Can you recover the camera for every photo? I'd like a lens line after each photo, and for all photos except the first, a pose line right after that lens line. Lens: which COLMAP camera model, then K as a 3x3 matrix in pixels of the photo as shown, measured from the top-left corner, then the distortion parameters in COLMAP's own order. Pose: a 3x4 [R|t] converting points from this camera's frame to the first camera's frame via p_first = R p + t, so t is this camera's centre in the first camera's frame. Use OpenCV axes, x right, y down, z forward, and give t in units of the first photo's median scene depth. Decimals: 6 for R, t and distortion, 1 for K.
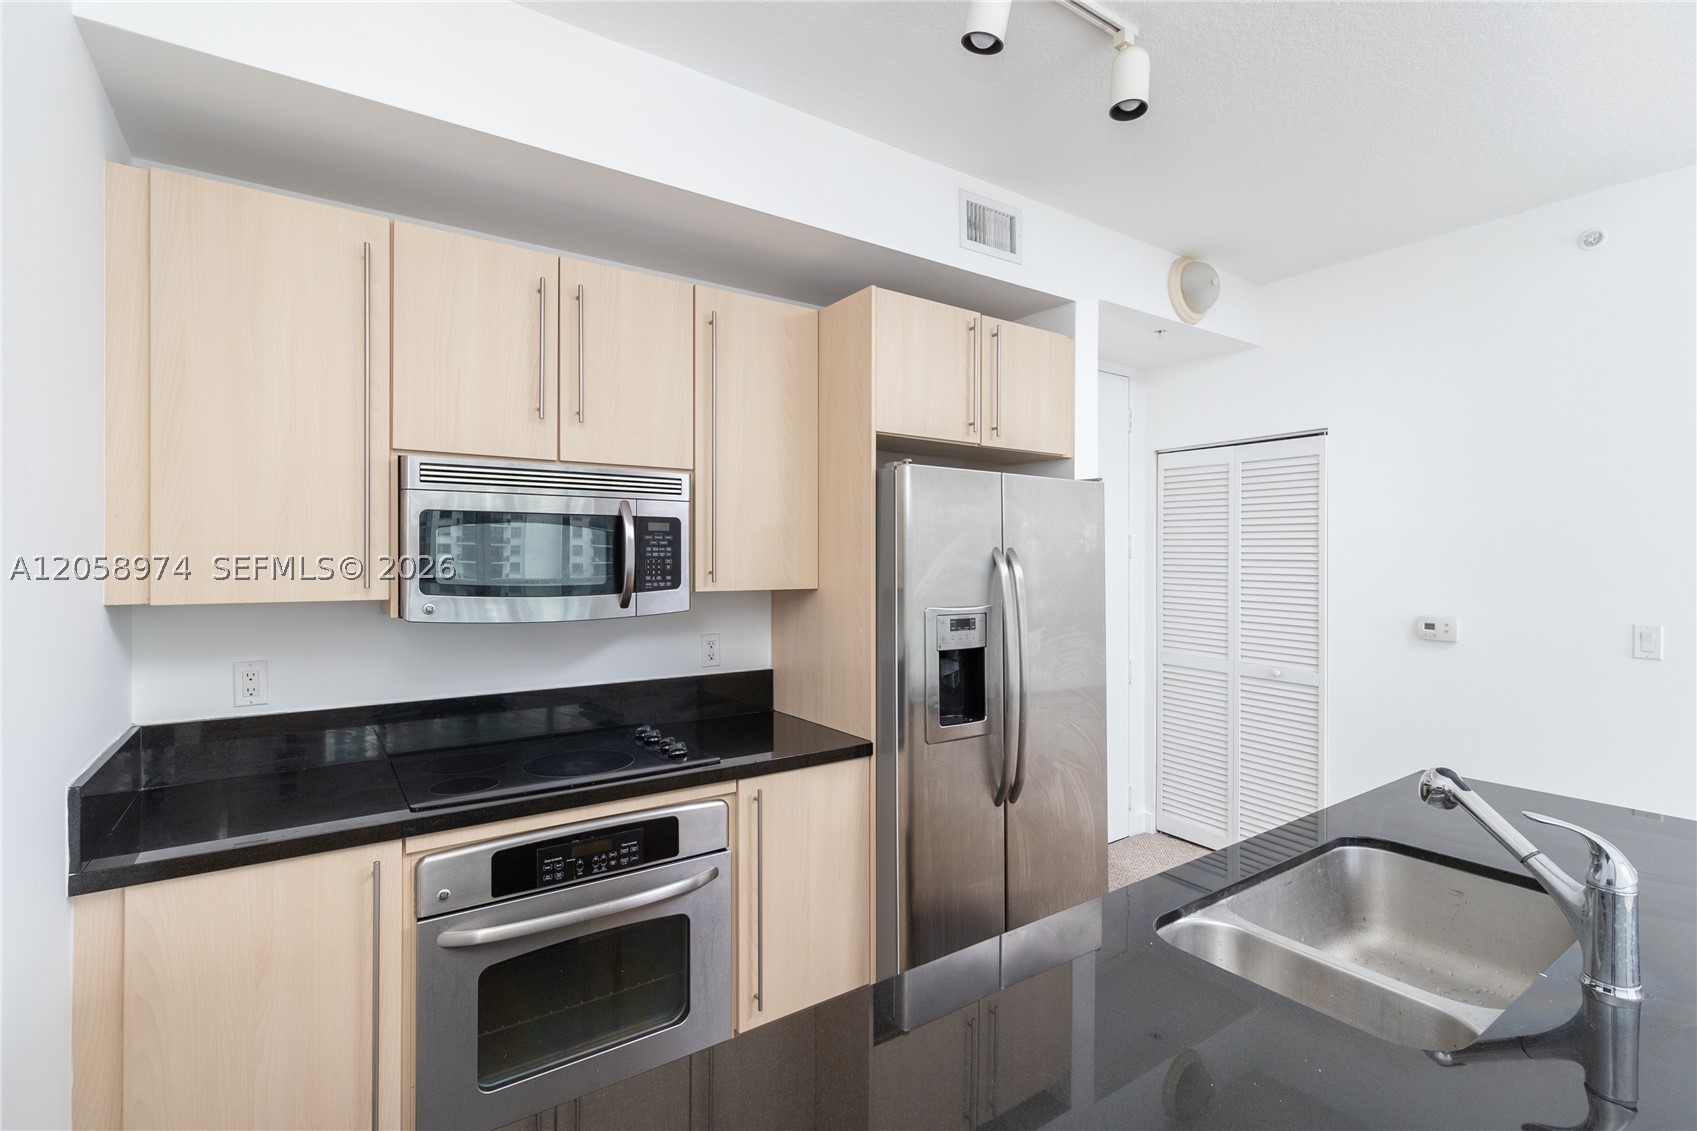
lens RADIAL K [[785.1, 0, 852.5], [0, 785.1, 560.4], [0, 0, 1]] dist [-0.000773, 0.000100]
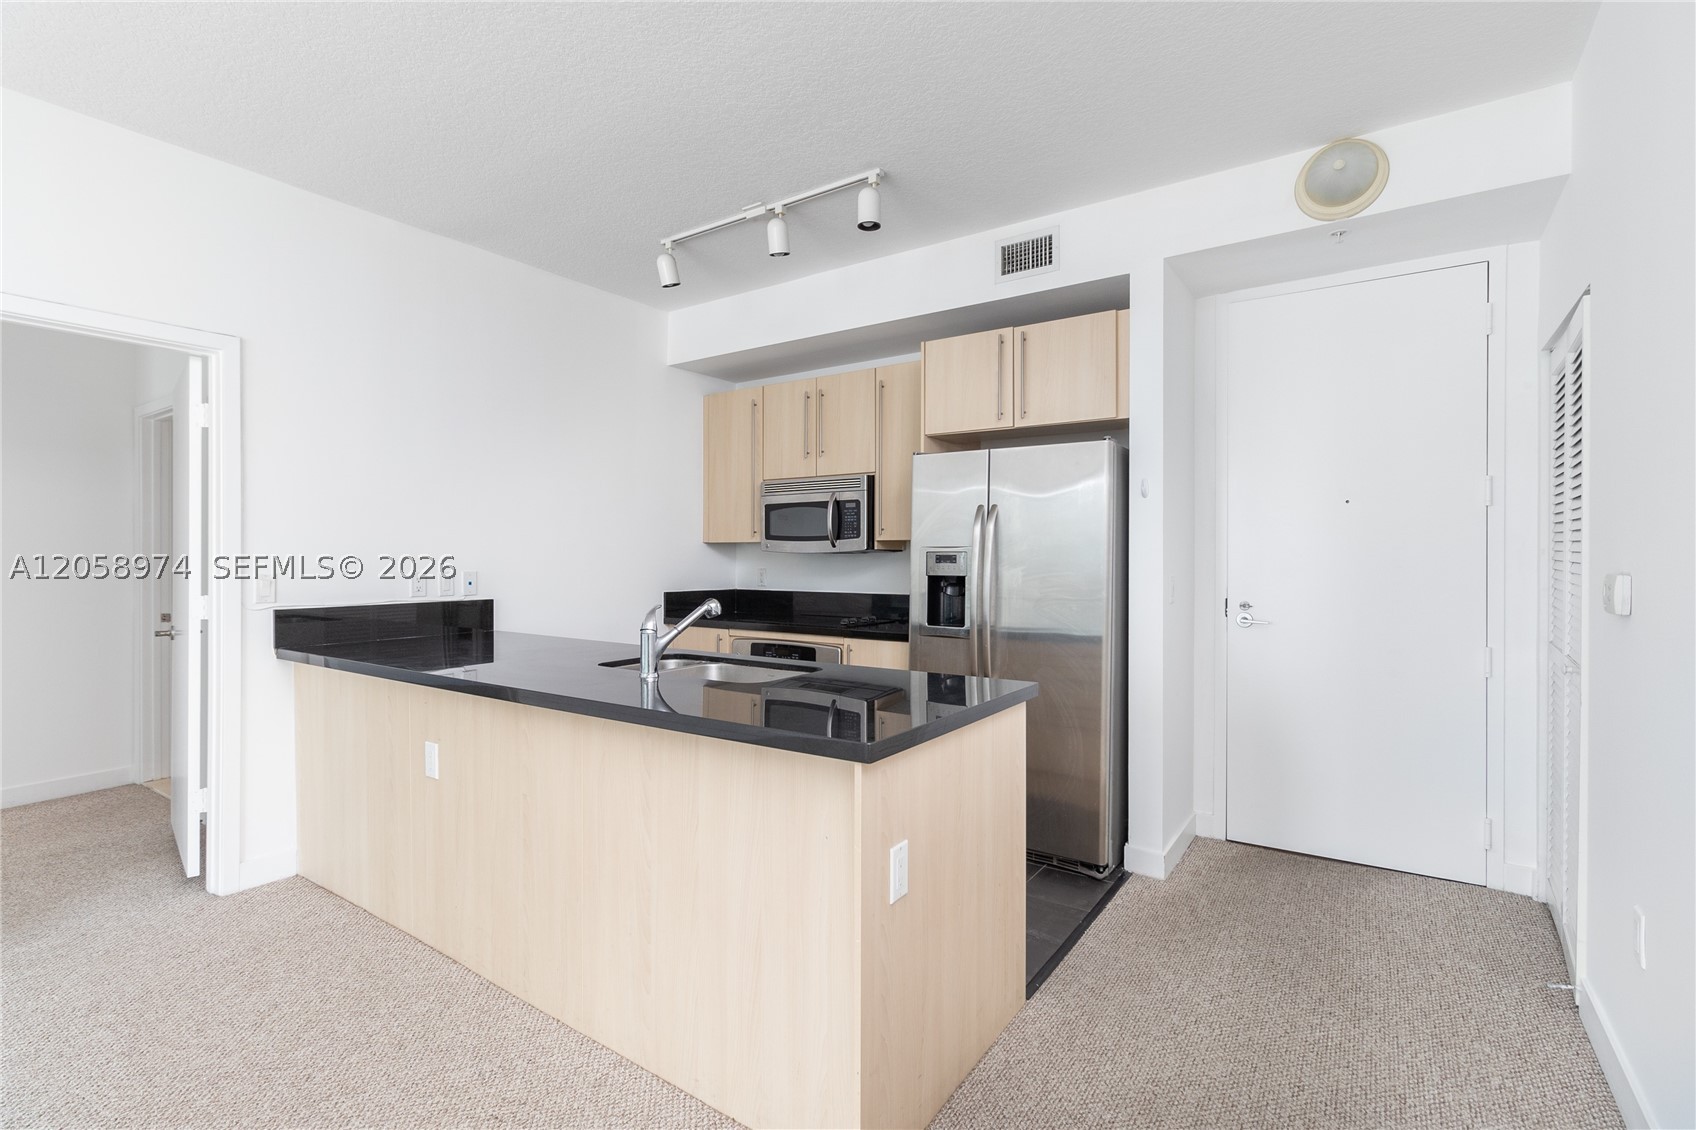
lens RADIAL K [[784.6, 0, 852.0], [0, 784.6, 559.9], [0, 0, 1]] dist [-0.000773, 0.000100]
pose [[0.356820, 0.003936, -0.934165, 1.504763], [-0.000208, 0.999991, 0.004134, 0.080241], [0.934173, -0.001281, 0.356818, 0.326746]]
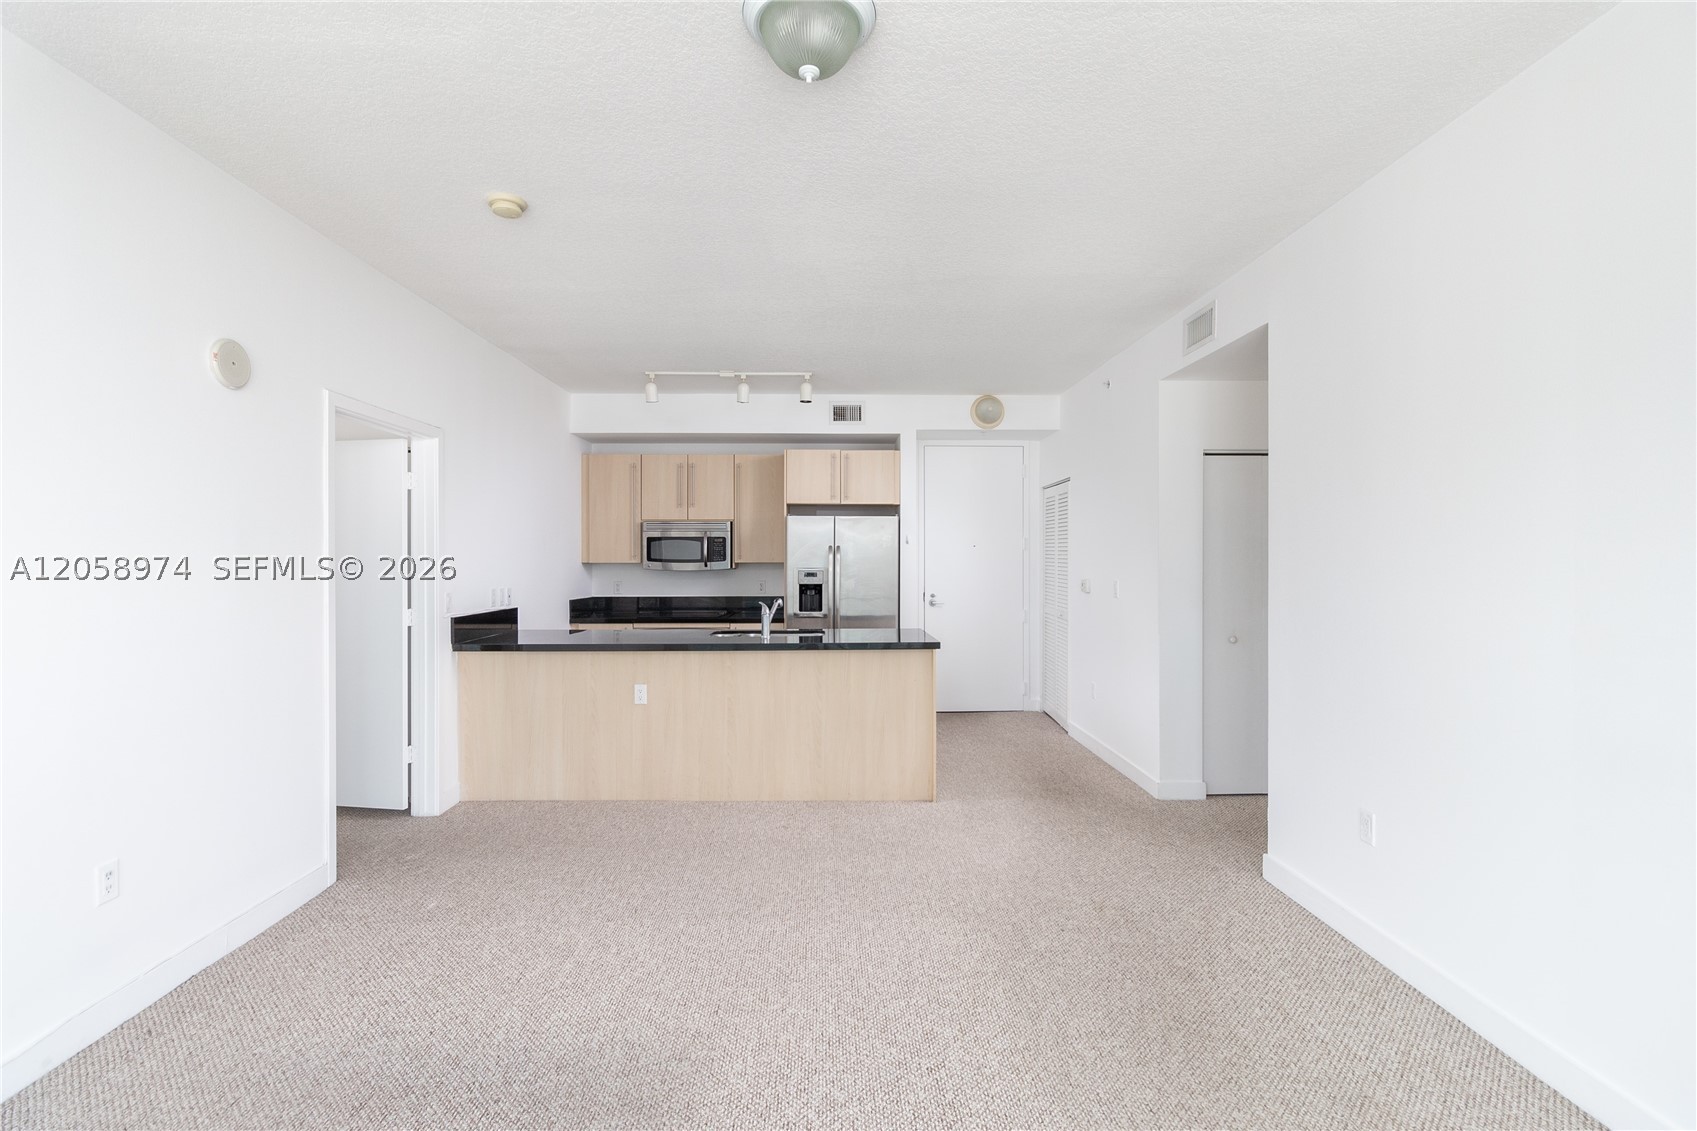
lens RADIAL K [[785.1, 0, 852.5], [0, 785.1, 560.4], [0, 0, 1]] dist [-0.000773, 0.000100]
pose [[0.843239, -0.001522, -0.537536, 1.759759], [0.002183, 0.999997, 0.000594, 0.032404], [0.537534, -0.001674, 0.843240, -1.217511]]
